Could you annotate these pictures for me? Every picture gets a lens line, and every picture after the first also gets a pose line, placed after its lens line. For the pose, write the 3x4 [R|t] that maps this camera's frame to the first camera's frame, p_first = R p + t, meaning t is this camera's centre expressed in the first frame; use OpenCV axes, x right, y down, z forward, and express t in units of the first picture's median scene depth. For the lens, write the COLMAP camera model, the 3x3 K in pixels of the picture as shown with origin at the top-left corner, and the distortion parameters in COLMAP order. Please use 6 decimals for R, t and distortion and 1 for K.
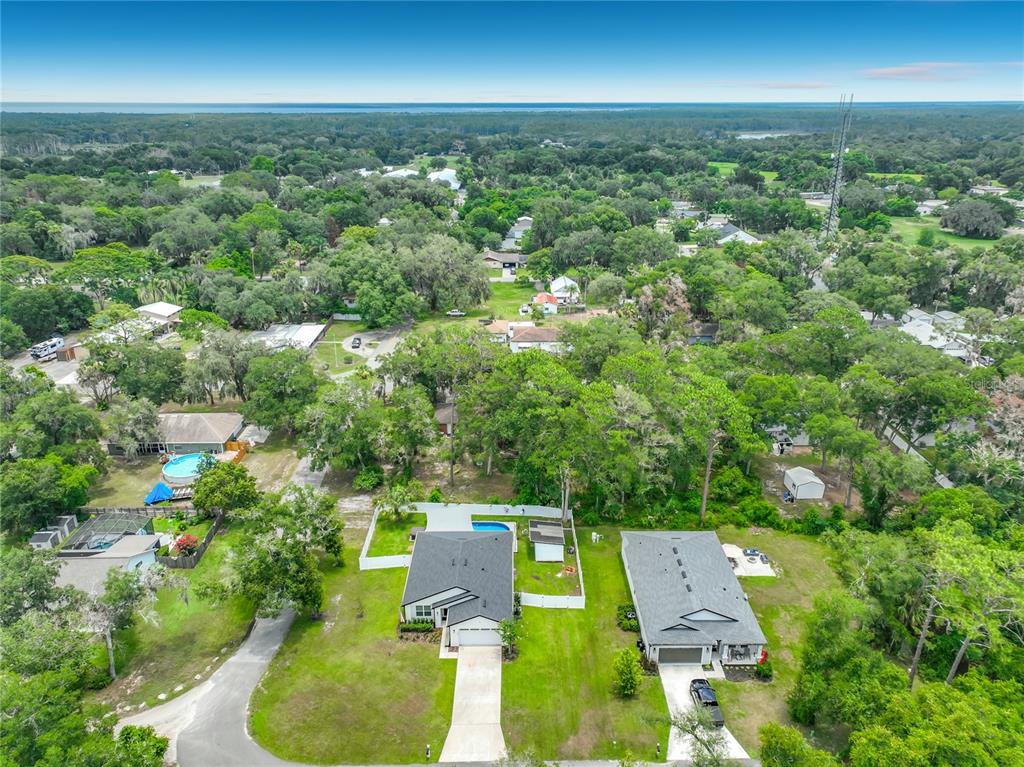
lens RADIAL K [[717.7, 0, 512.0], [0, 717.7, 383.5], [0, 0, 1]] dist [-0.001717, 0.000584]
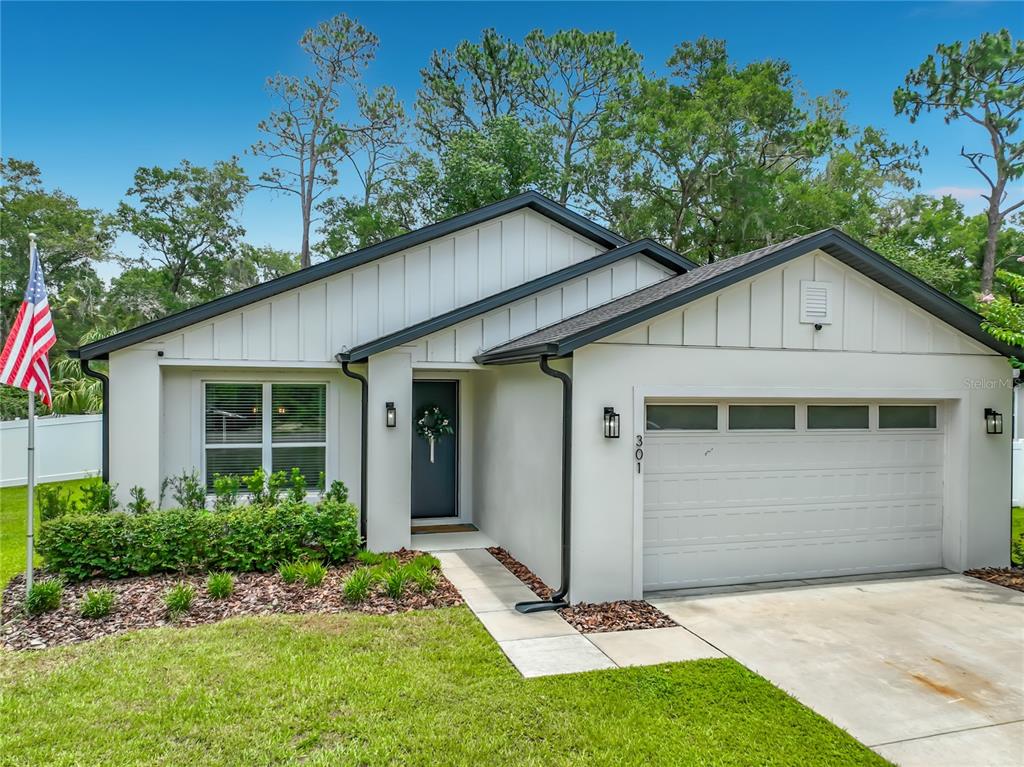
lens RADIAL K [[734.1, 0, 513.2], [0, 734.1, 398.6], [0, 0, 1]] dist [0.002496, 0.004666]
pose [[0.957059, 0.002240, 0.289884, -0.122788], [0.101458, 0.934139, -0.342184, 0.370866], [-0.271559, 0.356902, 0.893799, 0.890932]]
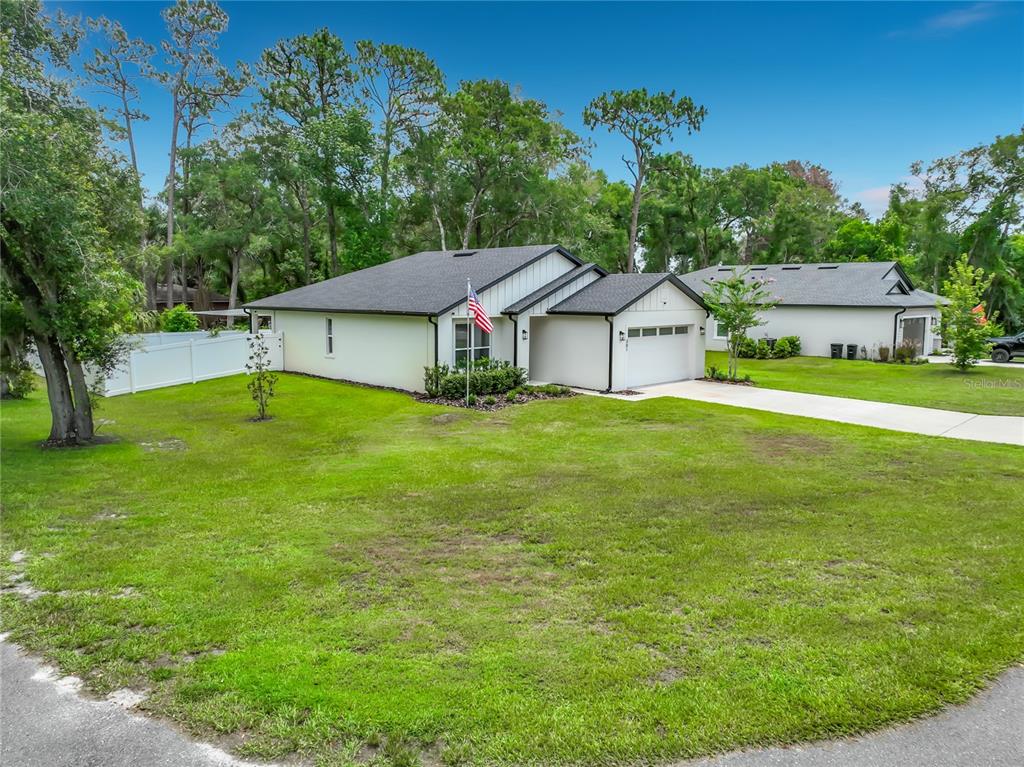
lens RADIAL K [[717.7, 0, 512.0], [0, 717.7, 383.5], [0, 0, 1]] dist [-0.001717, 0.000584]
pose [[0.708799, -0.089615, 0.699695, -0.351034], [0.259186, 0.955602, -0.140167, 0.394357], [-0.656069, 0.280701, 0.700557, 0.787757]]
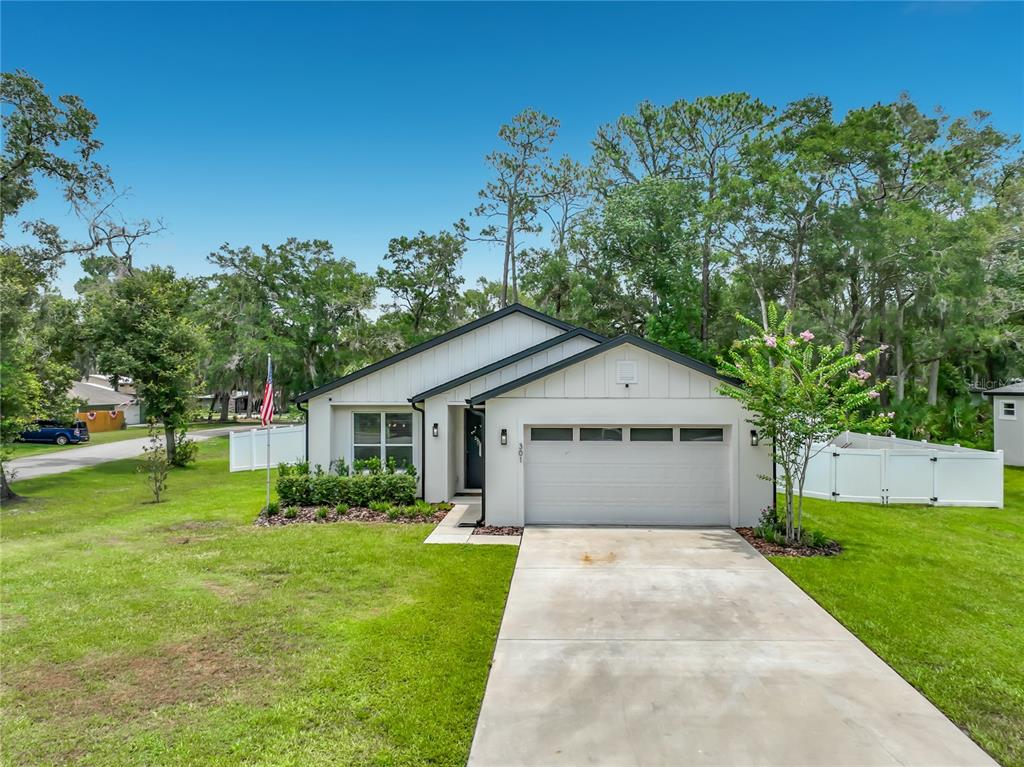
lens RADIAL K [[717.7, 0, 512.0], [0, 717.7, 383.5], [0, 0, 1]] dist [-0.001717, 0.000584]
pose [[0.997783, -0.004630, -0.066394, -0.063077], [-0.020809, 0.925866, -0.377279, 0.403361], [0.063219, 0.377824, 0.923717, 0.785337]]
